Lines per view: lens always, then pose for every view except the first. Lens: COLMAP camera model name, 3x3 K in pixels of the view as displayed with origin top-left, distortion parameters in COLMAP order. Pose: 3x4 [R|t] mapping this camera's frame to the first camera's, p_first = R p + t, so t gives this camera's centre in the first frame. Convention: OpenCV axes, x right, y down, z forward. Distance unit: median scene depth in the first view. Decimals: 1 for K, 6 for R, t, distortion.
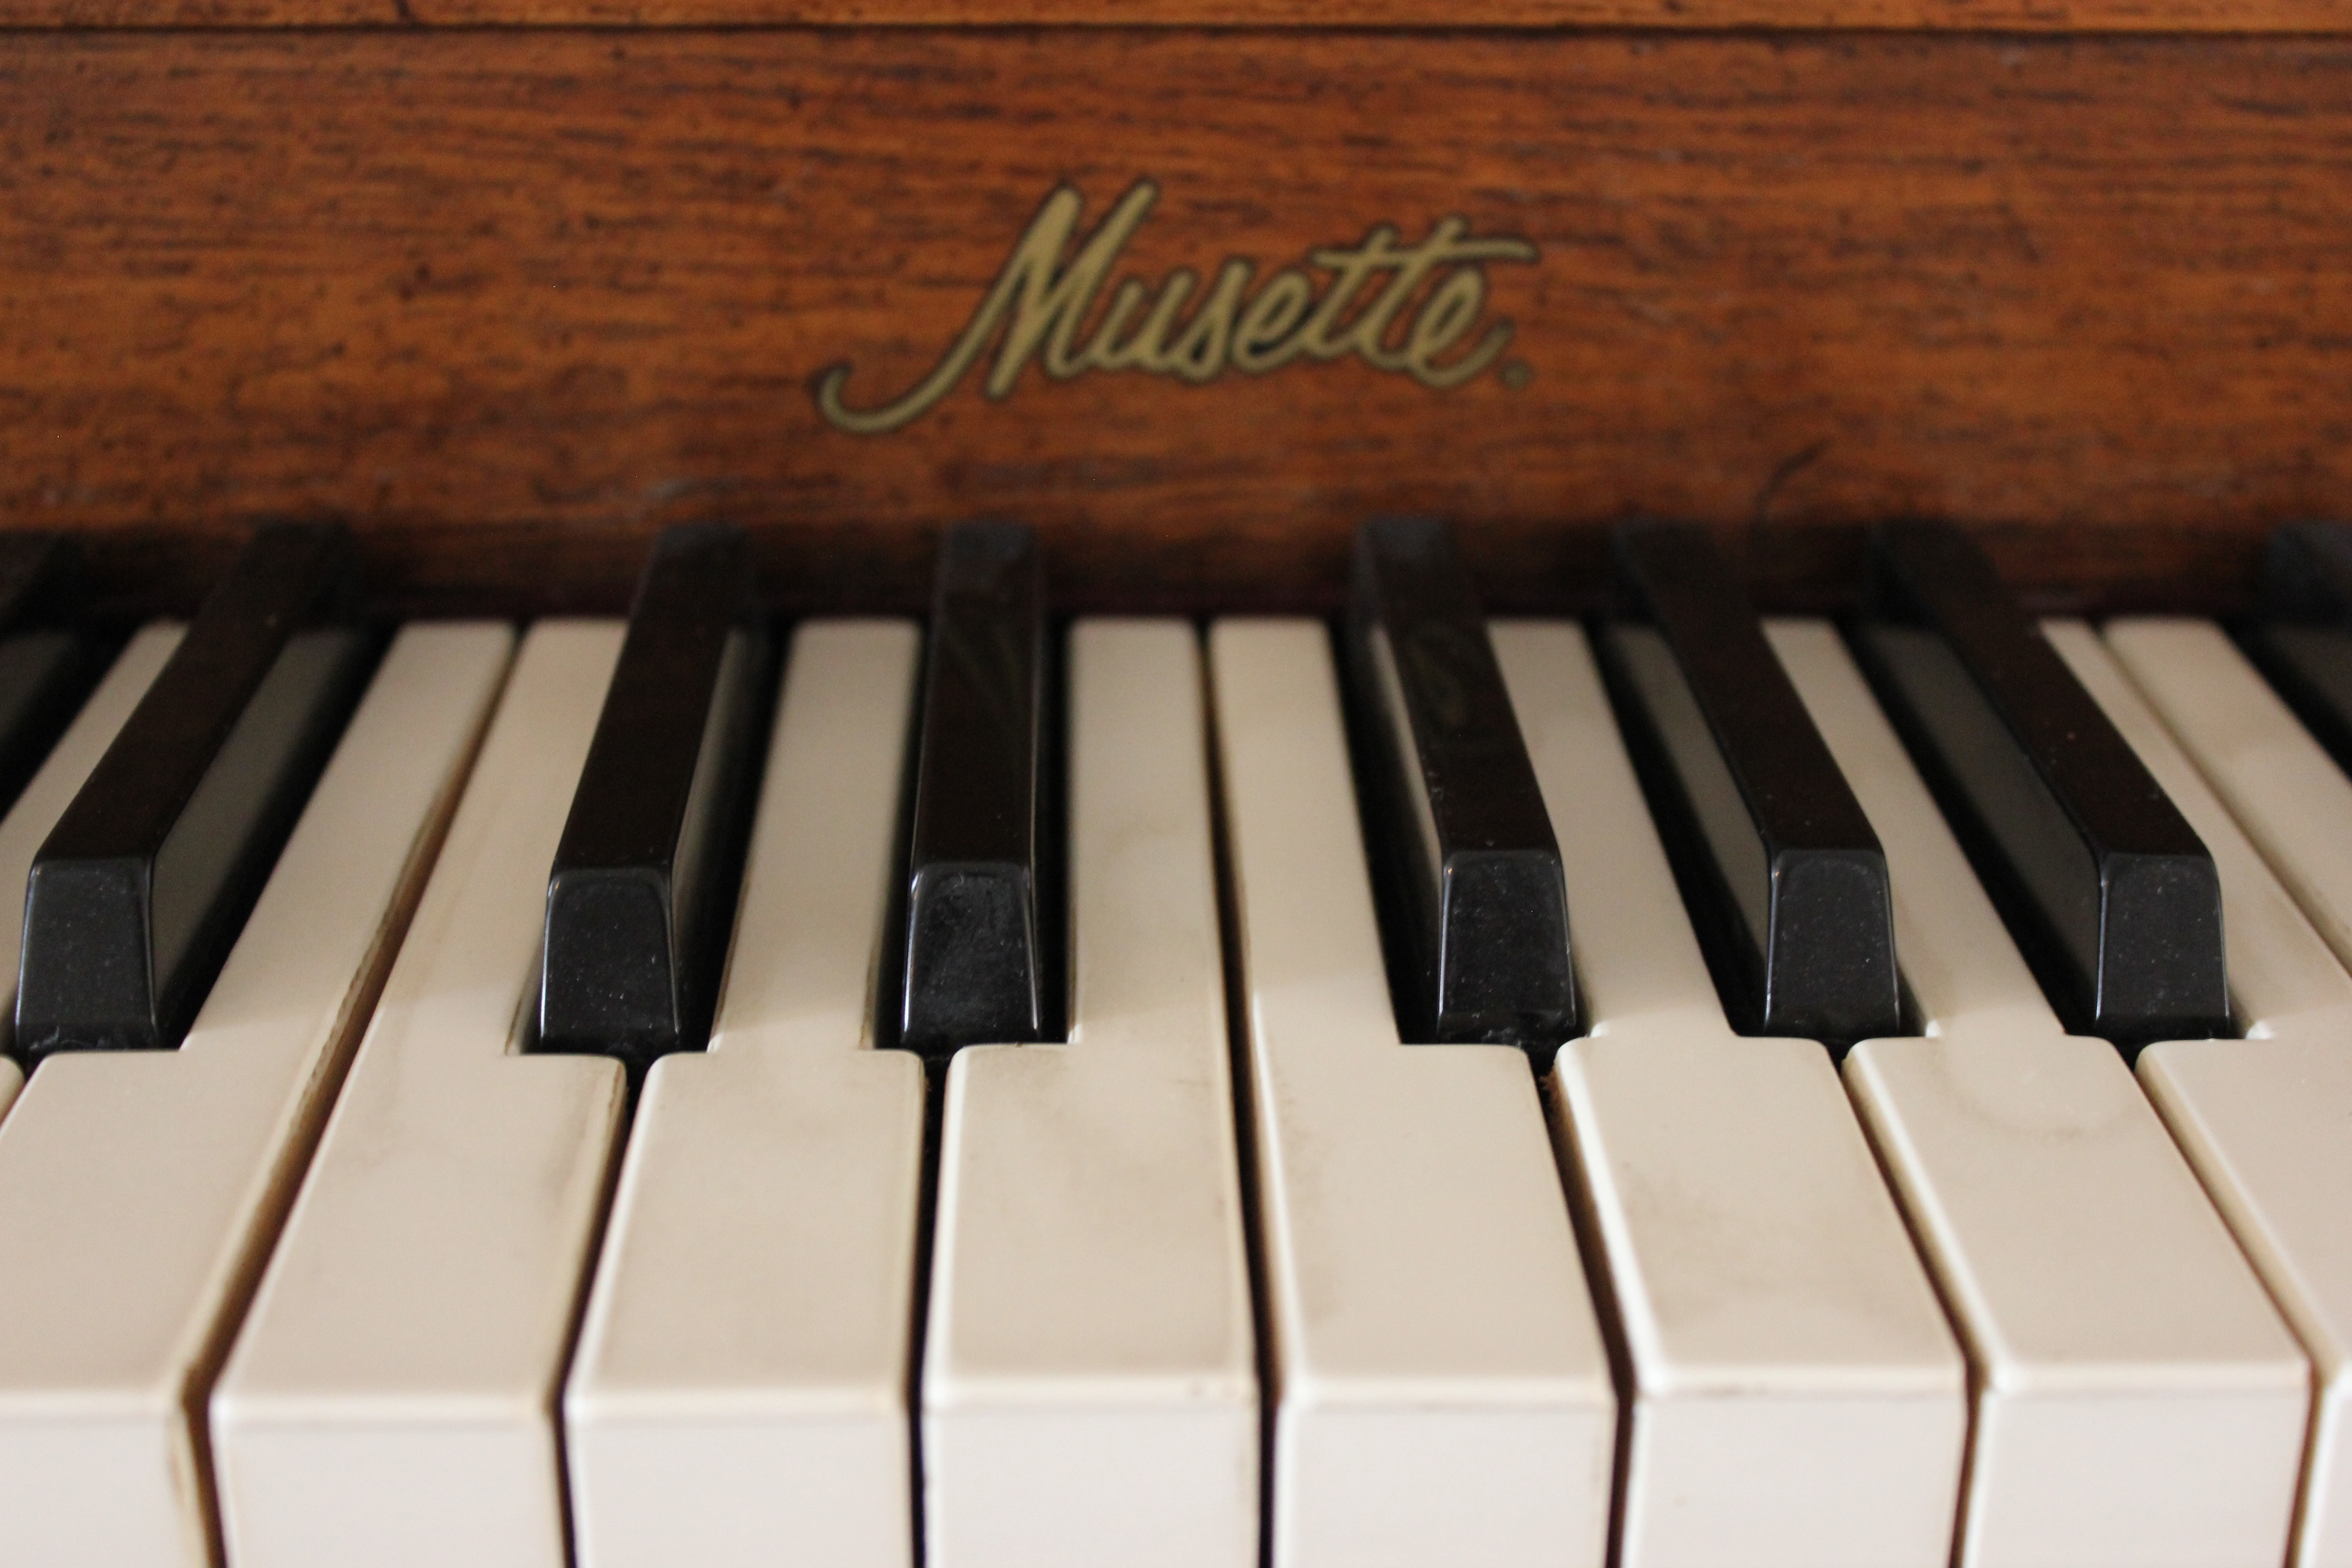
lens RADIAL K [[2293.5, 0, 1170.1], [0, 2293.5, 770.7], [0, 0, 1]] dist [-0.025695, 0.000000]
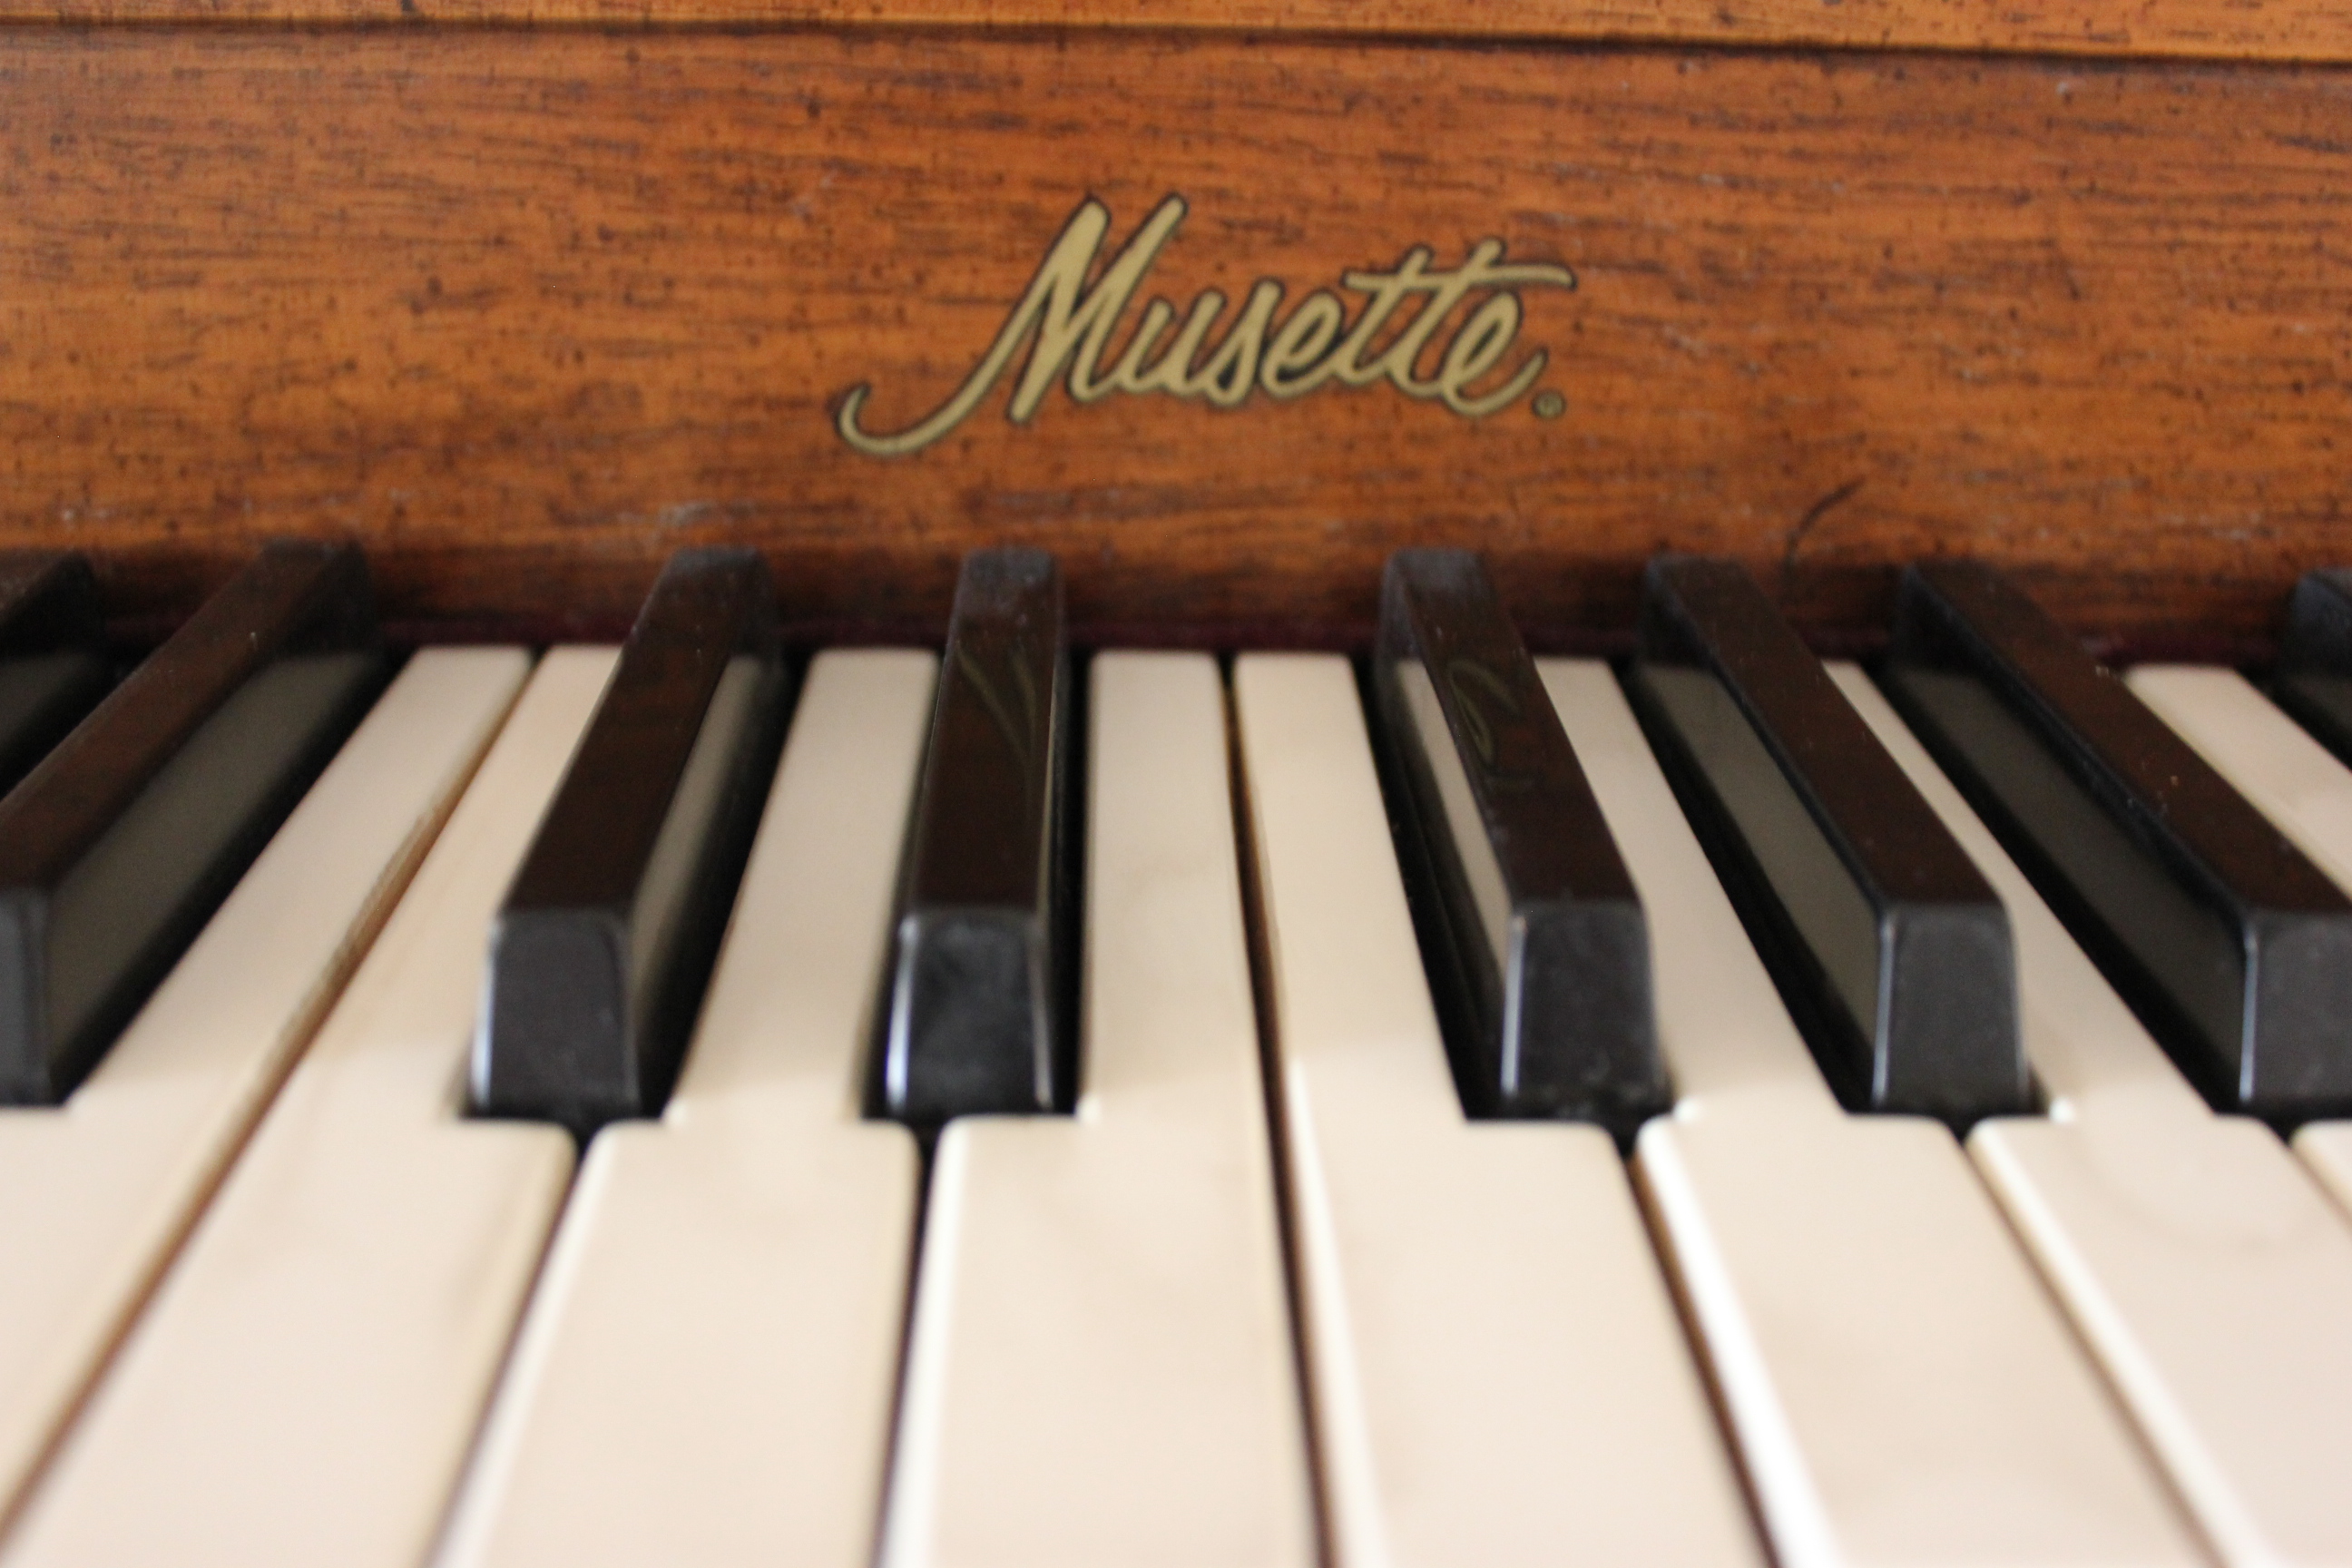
lens RADIAL K [[1707.3, 0, 1167.1], [0, 1707.3, 775.5], [0, 0, 1]] dist [-0.045710, -0.009956]
pose [[0.999925, 0.012283, -0.000301, -0.010840], [-0.012287, 0.999771, -0.017513, 0.000009], [0.000086, 0.017515, 0.999847, 0.285786]]
